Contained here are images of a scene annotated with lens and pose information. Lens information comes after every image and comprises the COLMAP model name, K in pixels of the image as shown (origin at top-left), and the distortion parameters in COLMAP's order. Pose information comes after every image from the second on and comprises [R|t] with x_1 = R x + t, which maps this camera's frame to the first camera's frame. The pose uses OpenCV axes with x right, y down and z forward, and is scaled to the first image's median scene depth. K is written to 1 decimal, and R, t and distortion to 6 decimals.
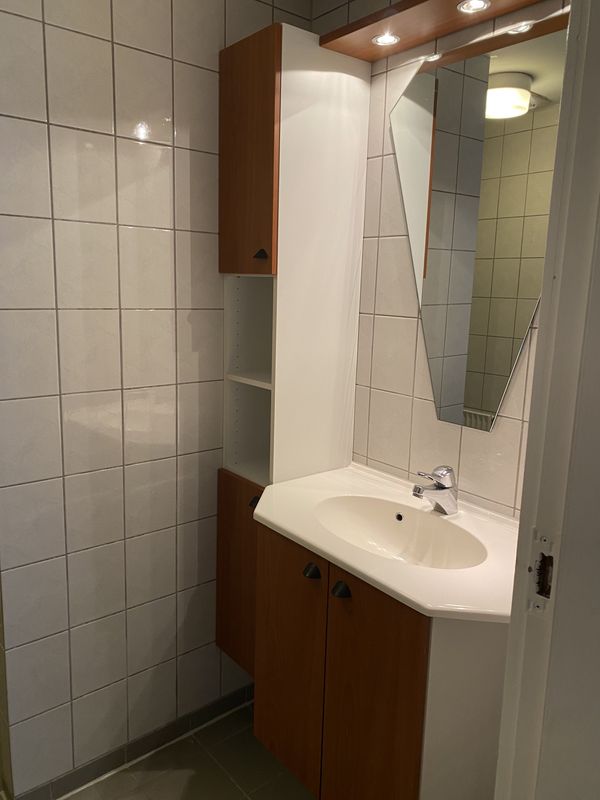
lens RADIAL K [[608.9, 0, 299.8], [0, 608.9, 399.1], [0, 0, 1]] dist [0.017794, -0.025911]
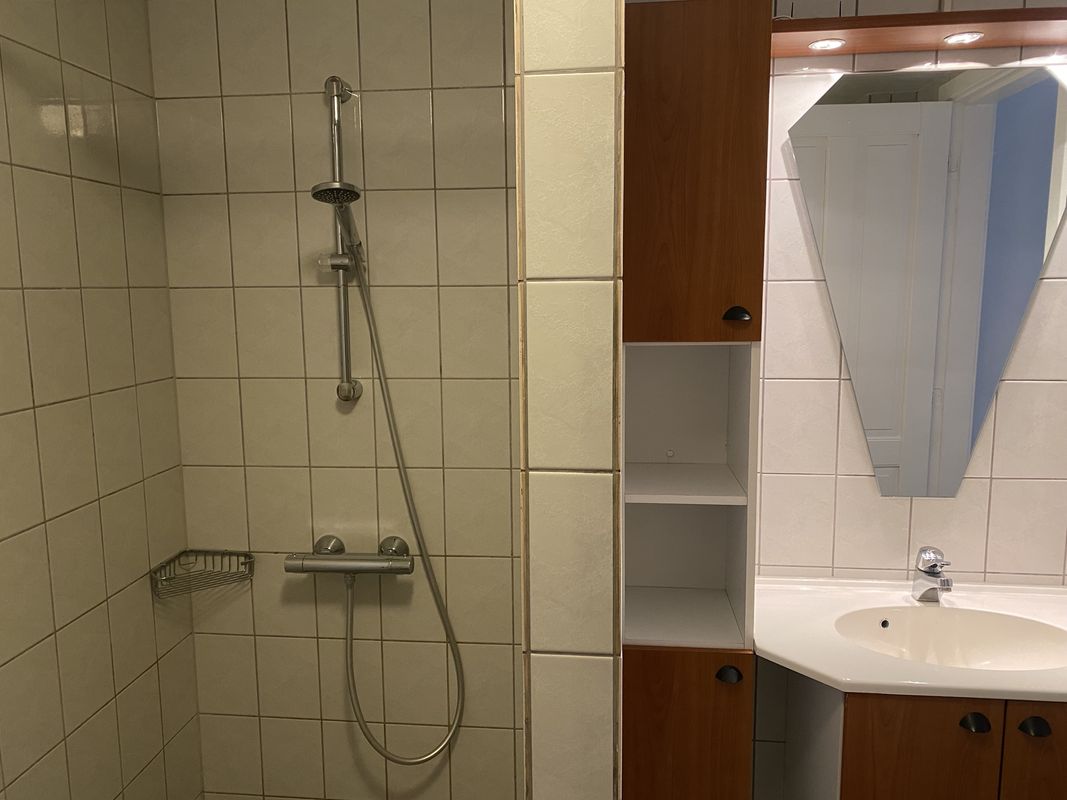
lens RADIAL K [[812.1, 0, 533.3], [0, 812.1, 399.5], [0, 0, 1]] dist [0.017794, -0.025911]
pose [[0.700854, -0.124195, 0.702409, -0.912390], [0.156071, 0.987565, 0.018888, -0.200272], [-0.696021, 0.096388, 0.711523, 0.533159]]
